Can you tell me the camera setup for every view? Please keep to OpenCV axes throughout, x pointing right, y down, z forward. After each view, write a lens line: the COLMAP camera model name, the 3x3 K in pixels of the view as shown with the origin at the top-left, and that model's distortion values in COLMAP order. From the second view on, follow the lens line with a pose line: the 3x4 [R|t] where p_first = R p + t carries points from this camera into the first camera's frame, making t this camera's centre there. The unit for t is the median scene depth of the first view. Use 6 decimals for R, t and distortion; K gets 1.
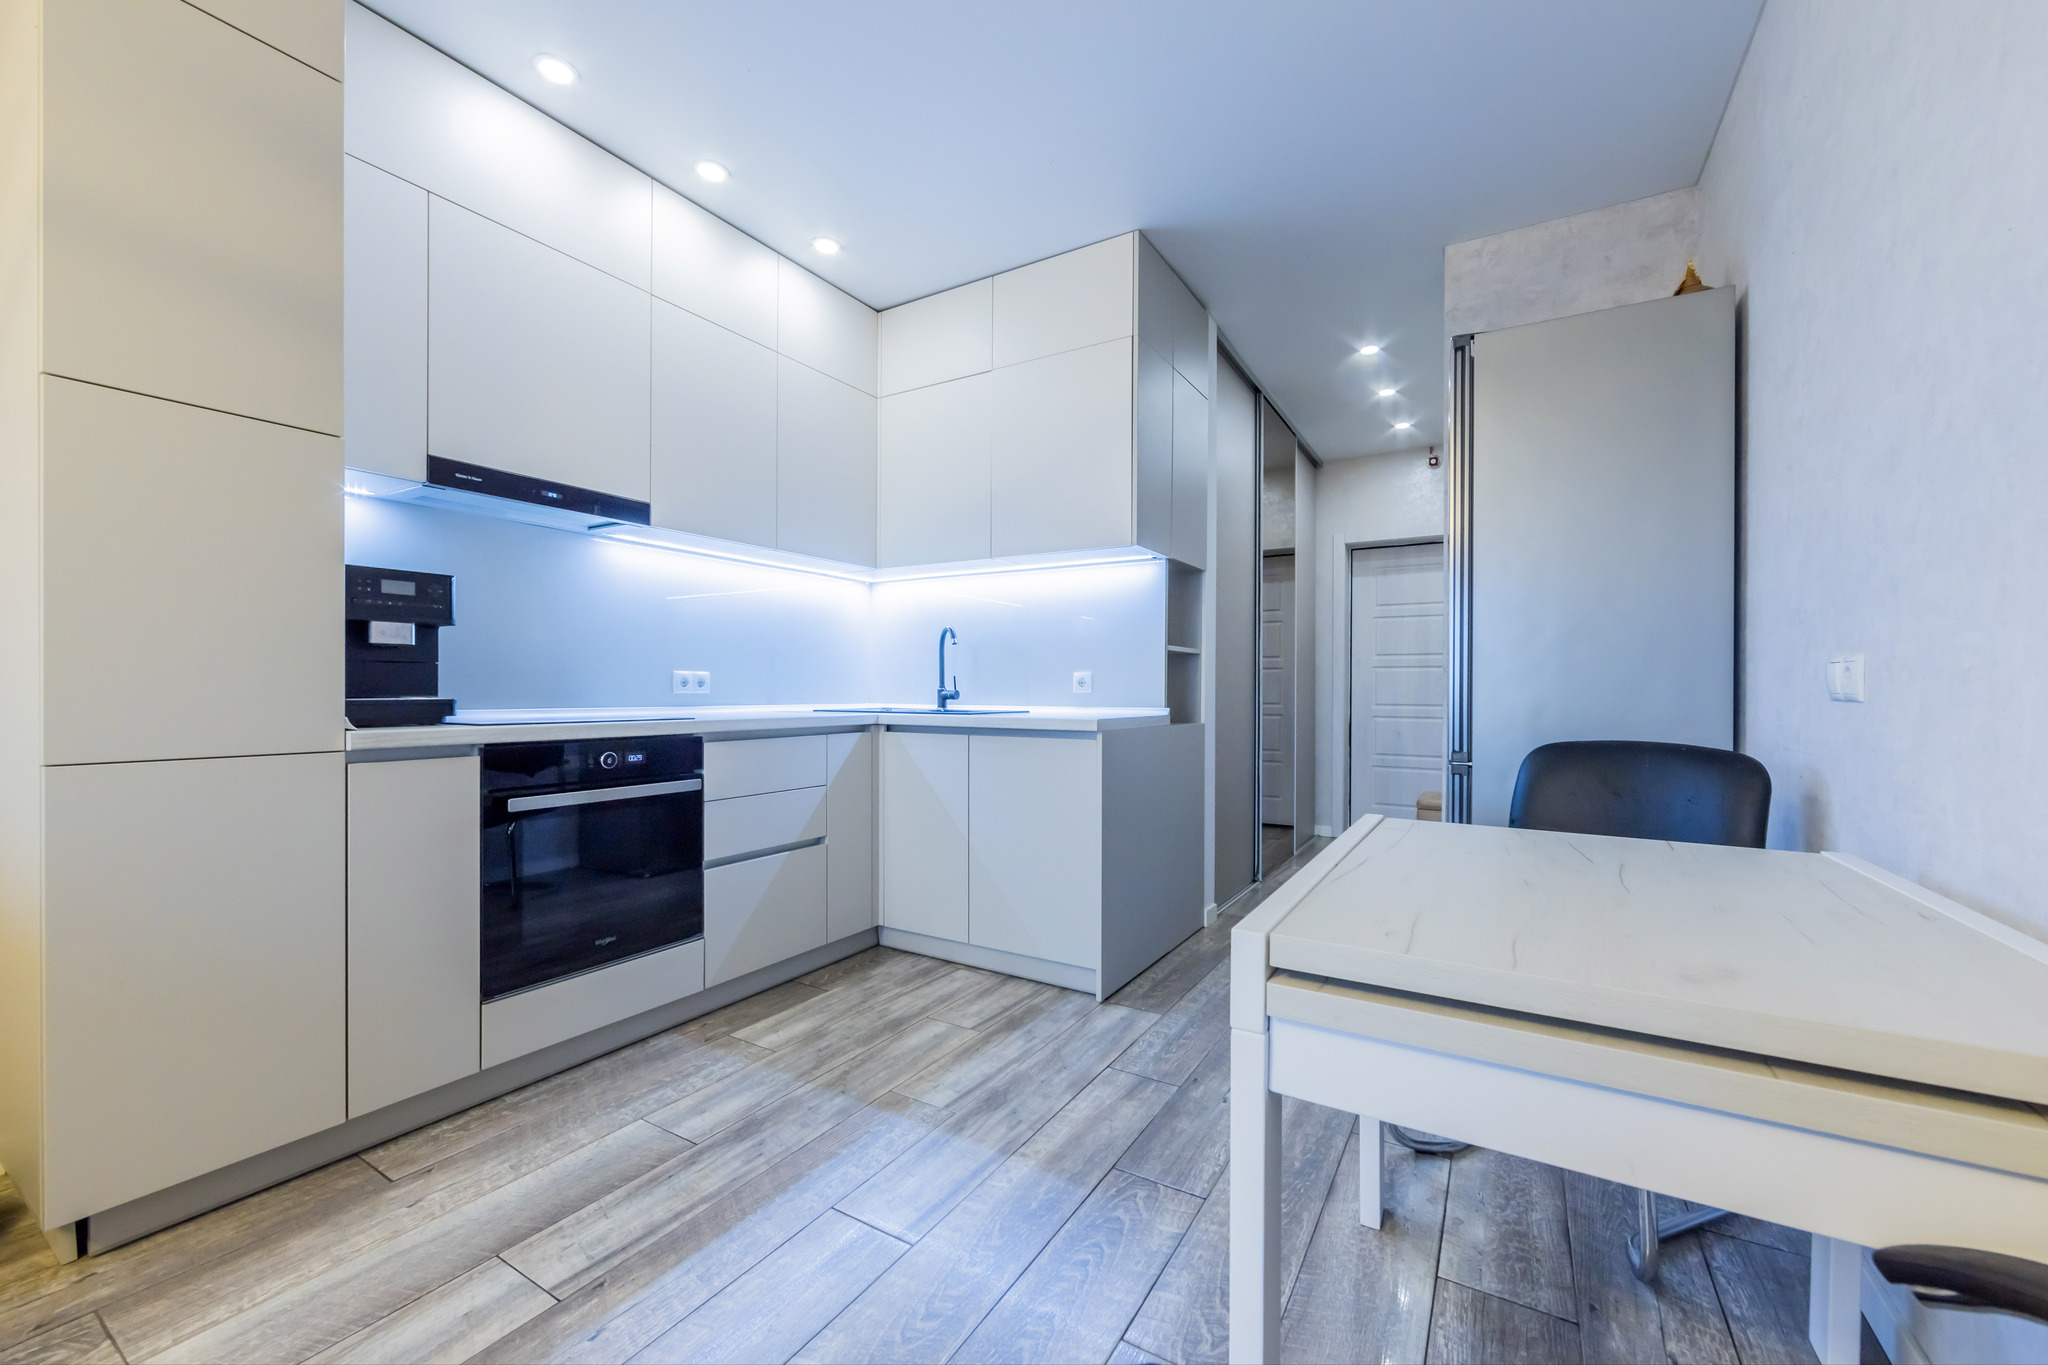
lens RADIAL K [[801.7, 0, 1062.9], [0, 801.7, 690.3], [0, 0, 1]] dist [-0.001402, -0.000929]
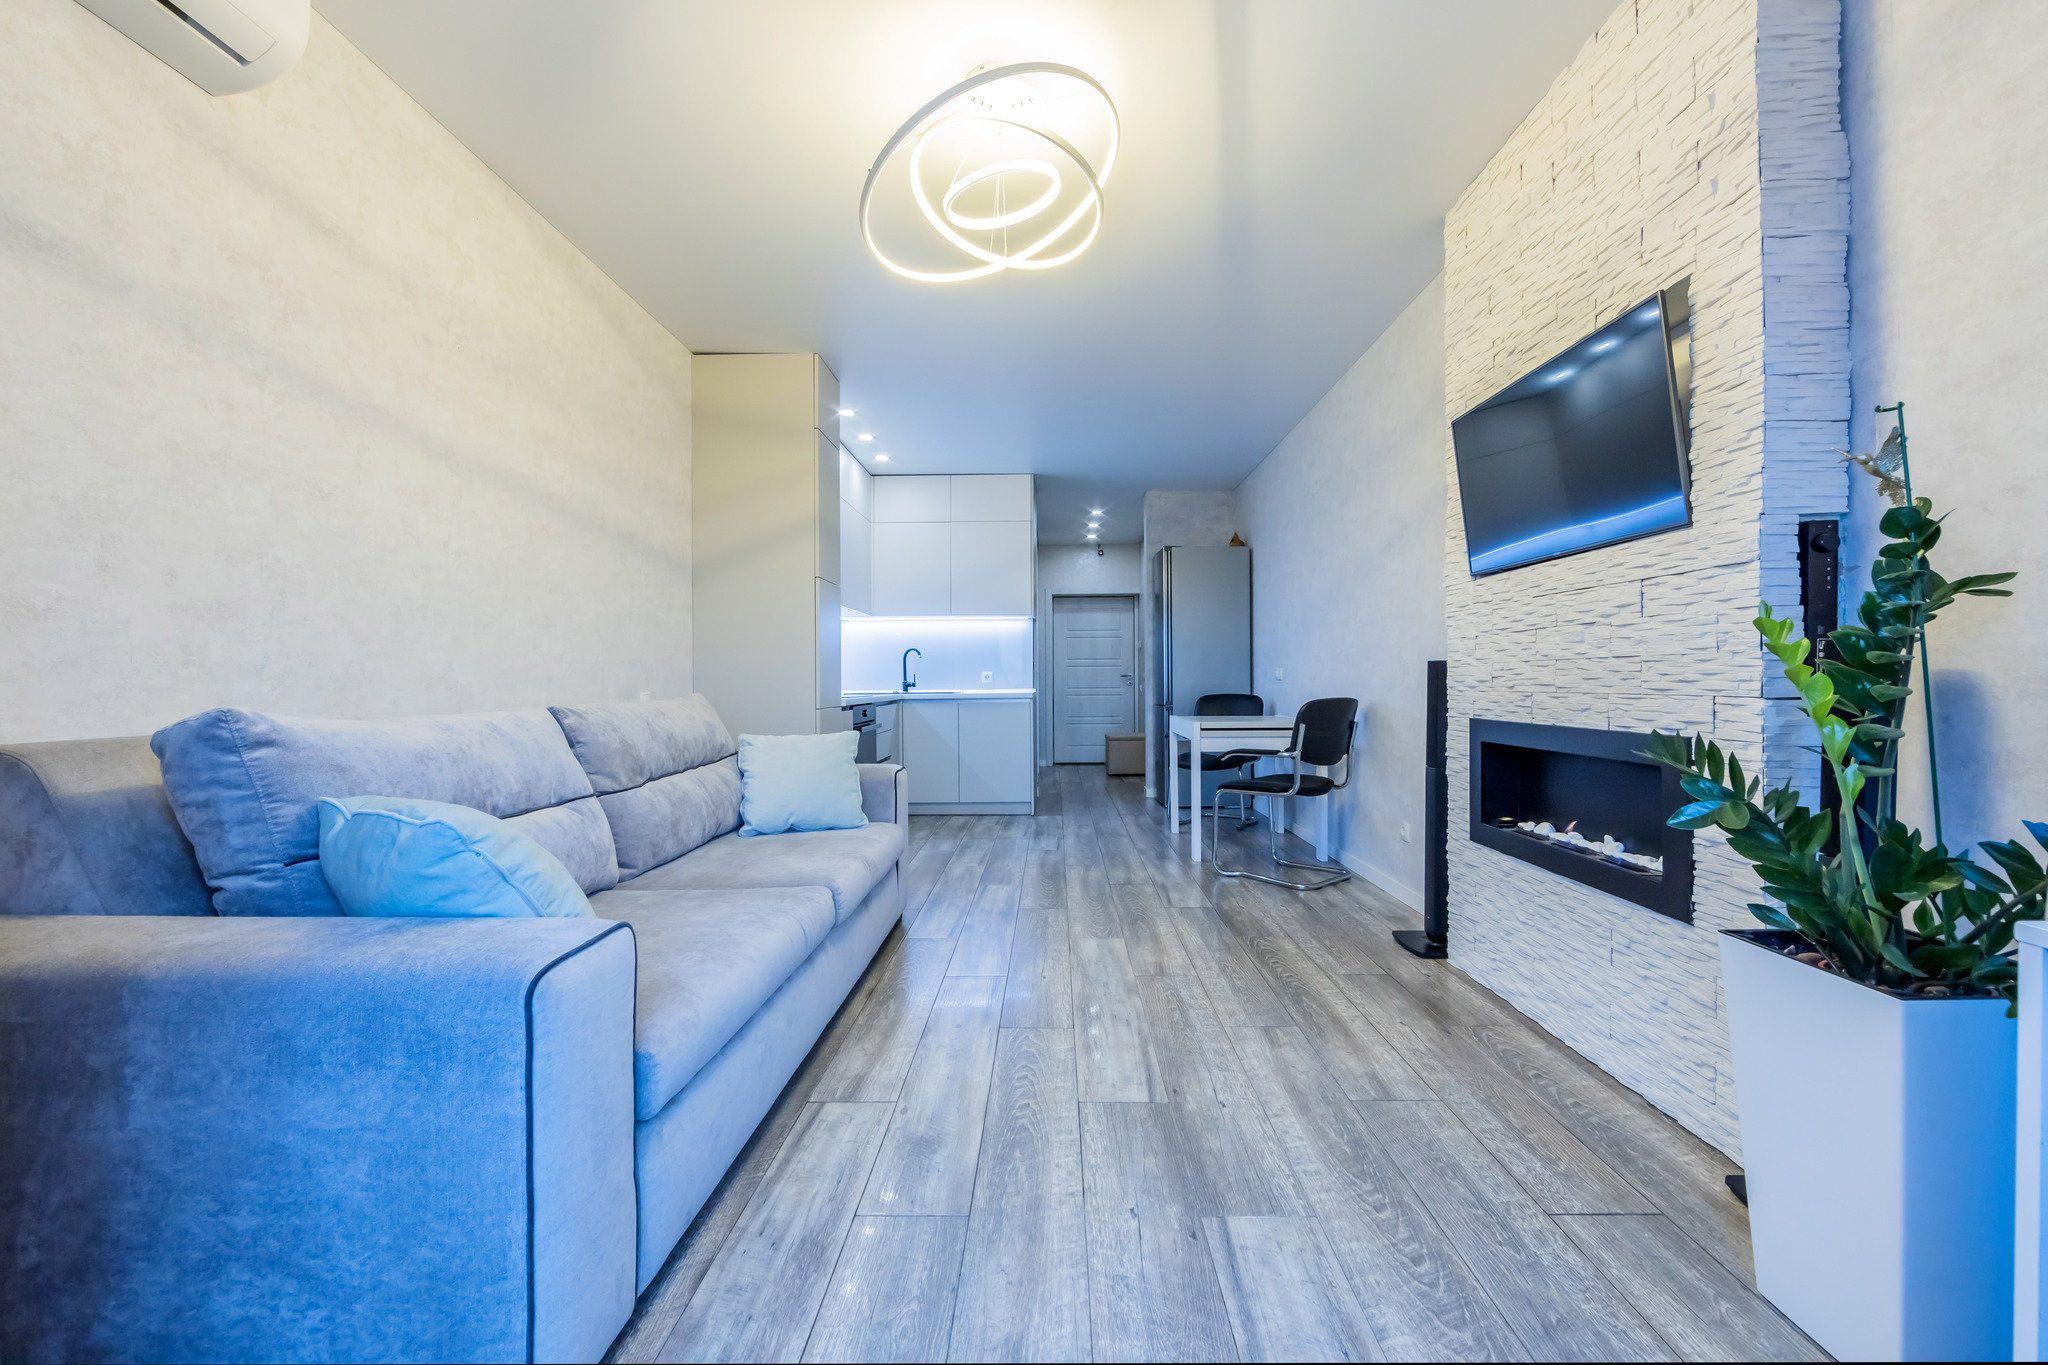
lens RADIAL K [[788.3, 0, 1014.7], [0, 788.3, 678.5], [0, 0, 1]] dist [-0.000509, -0.000210]
pose [[0.894394, -0.012073, 0.447117, -1.304443], [0.014619, 0.999891, -0.002244, -0.000997], [-0.447041, 0.008544, 0.894472, -1.293966]]
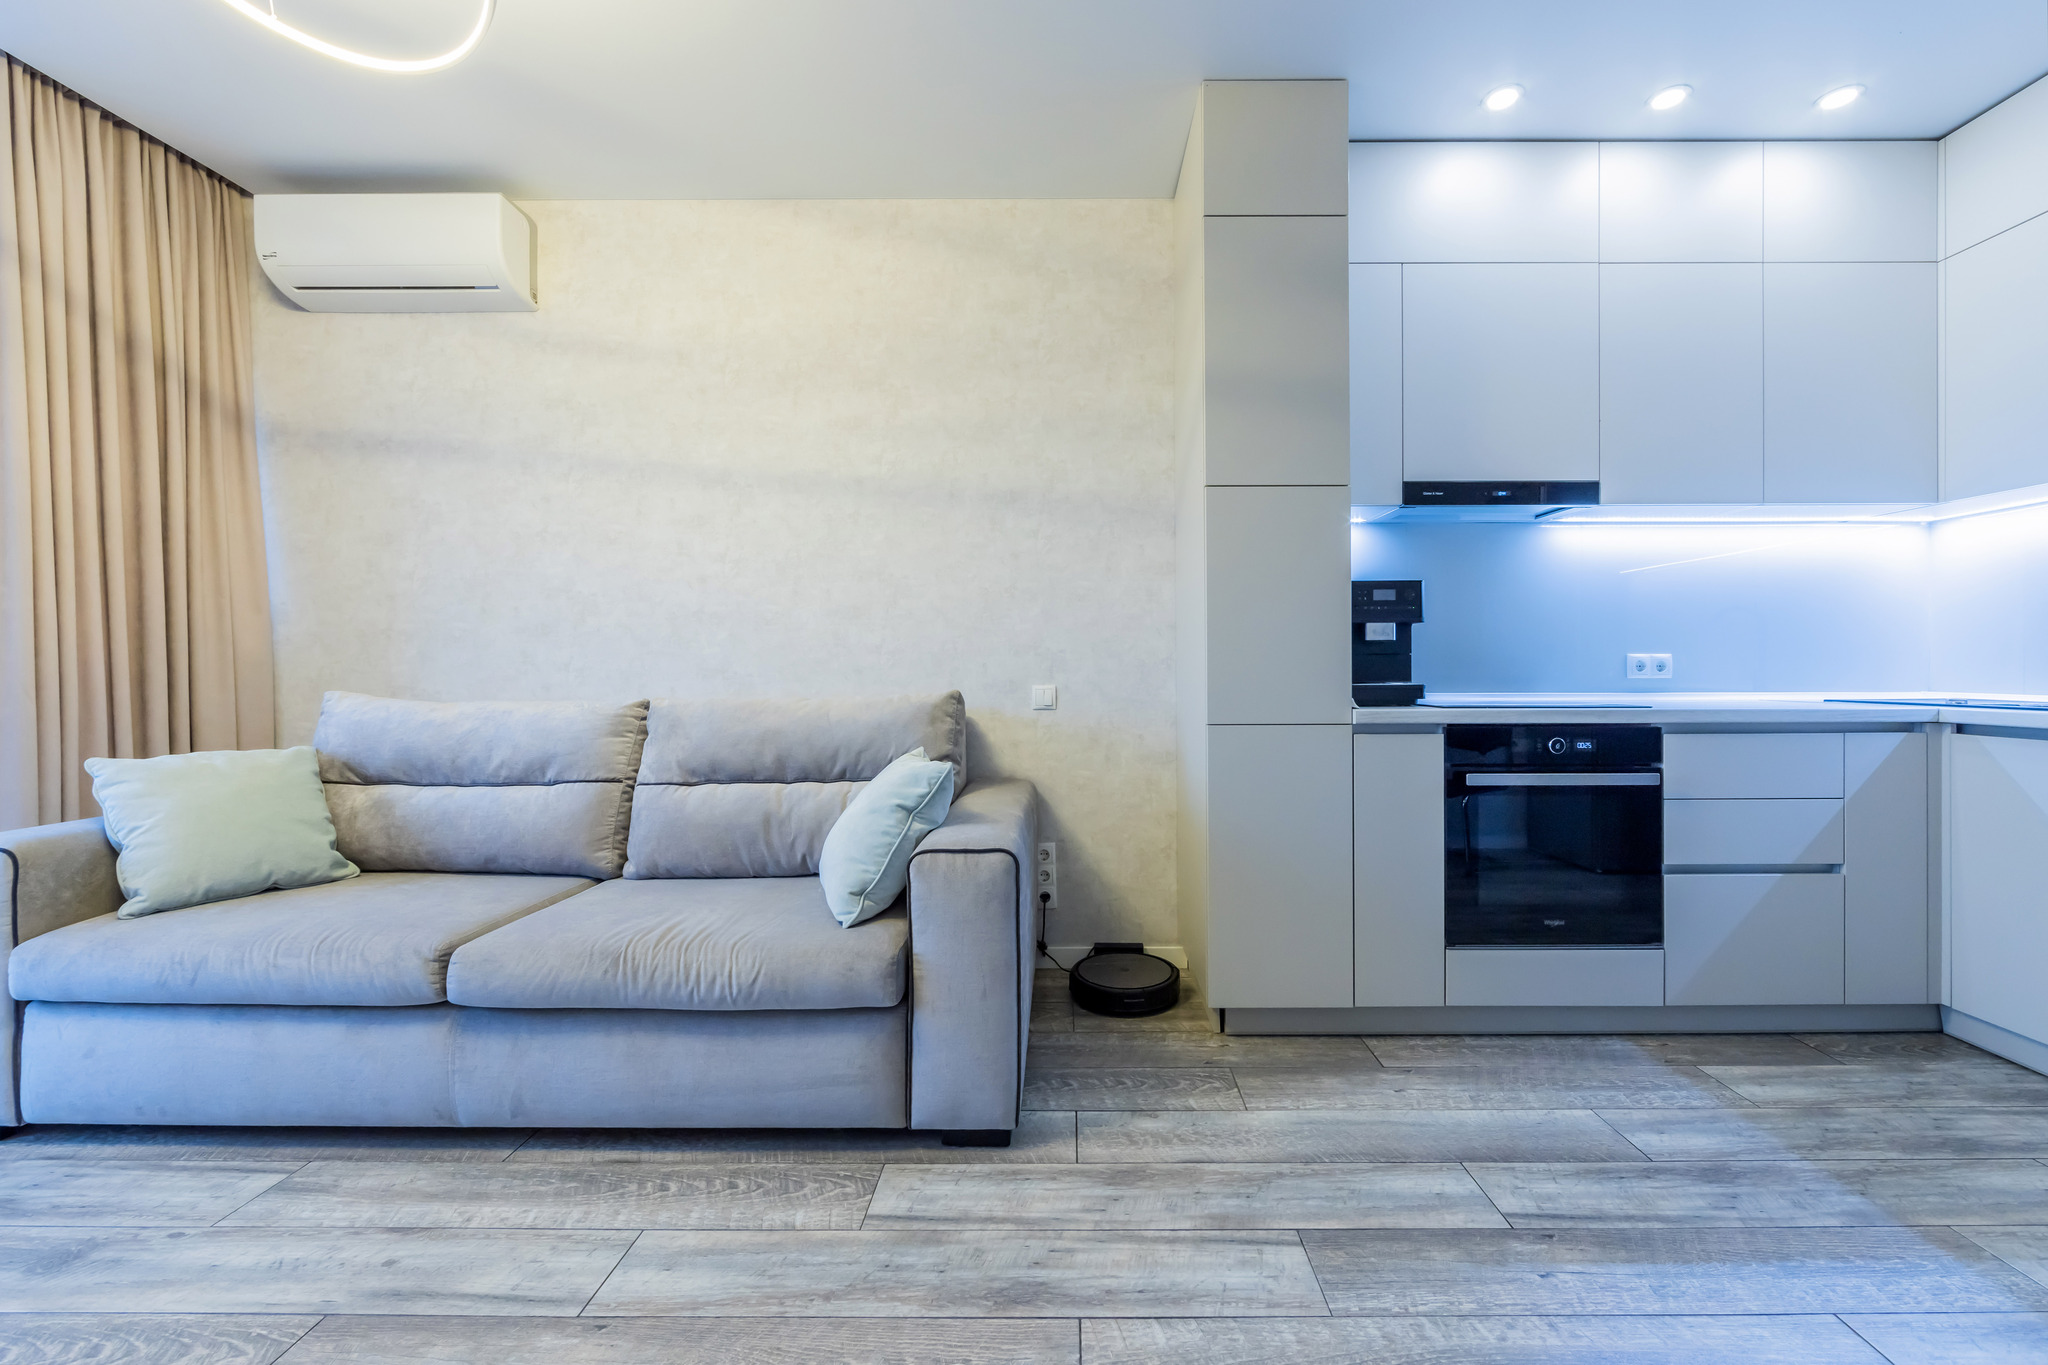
lens RADIAL K [[841.0, 0, 1051.0], [0, 841.0, 672.6], [0, 0, 1]] dist [-0.001412, -0.000587]
pose [[0.490734, -0.001670, -0.871308, 0.046714], [0.004732, 0.999989, 0.000748, -0.009359], [0.871297, -0.004490, 0.490736, -0.080726]]
